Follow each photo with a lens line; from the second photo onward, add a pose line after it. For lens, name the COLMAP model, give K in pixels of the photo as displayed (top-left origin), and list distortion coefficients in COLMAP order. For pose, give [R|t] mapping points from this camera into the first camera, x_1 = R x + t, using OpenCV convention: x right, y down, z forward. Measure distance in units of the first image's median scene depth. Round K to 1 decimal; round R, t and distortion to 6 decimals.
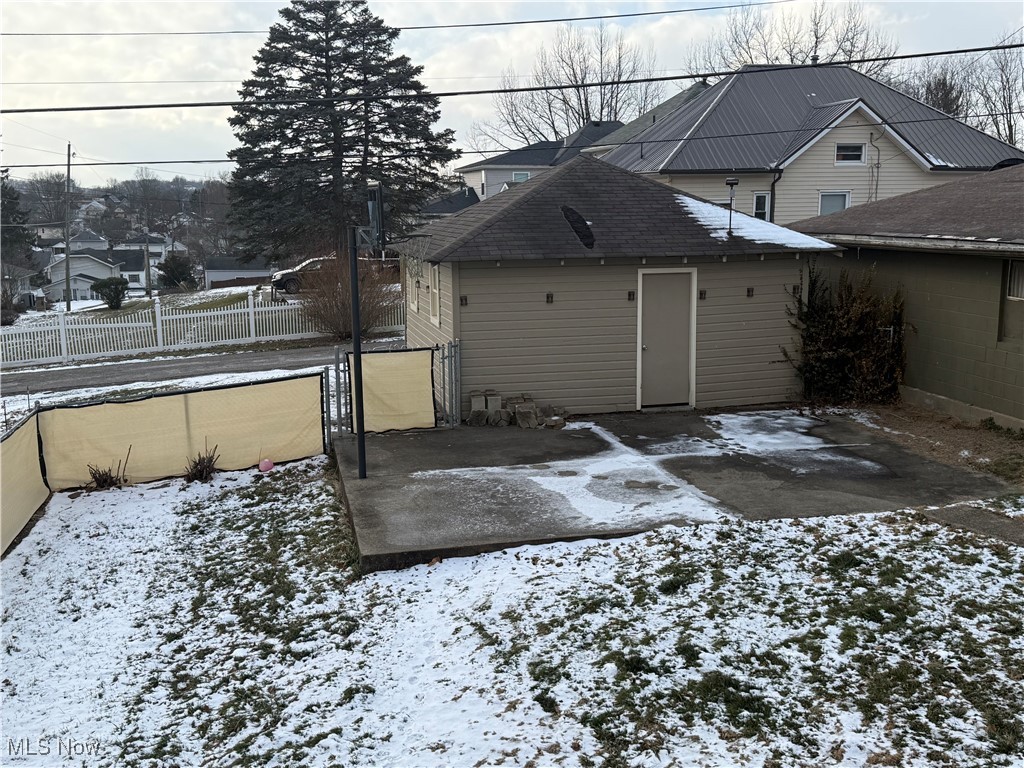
lens RADIAL K [[1006.3, 0, 512.0], [0, 1006.3, 384.0], [0, 0, 1]] dist [0.182296, -0.361529]
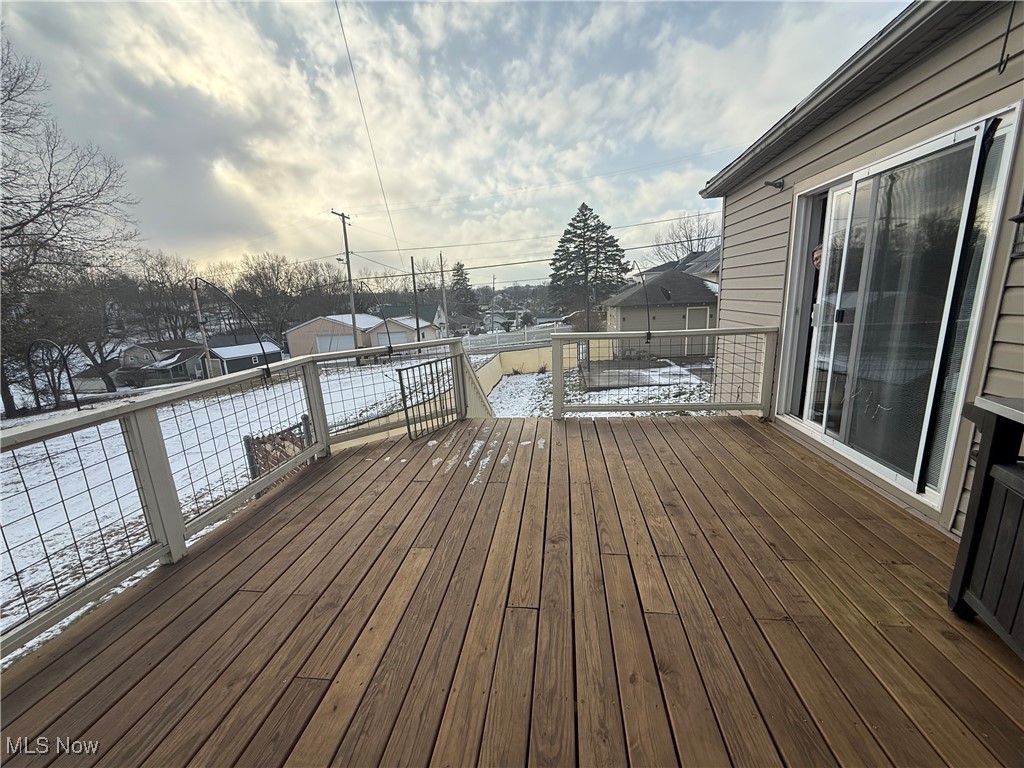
lens RADIAL K [[409.0, 0, 508.2], [0, 409.0, 383.8], [0, 0, 1]] dist [0.000898, 0.000162]
pose [[0.937103, 0.033952, -0.347399, 0.058577], [-0.018046, 0.998640, 0.048921, 0.057167], [0.348587, -0.039575, 0.936440, -0.289247]]
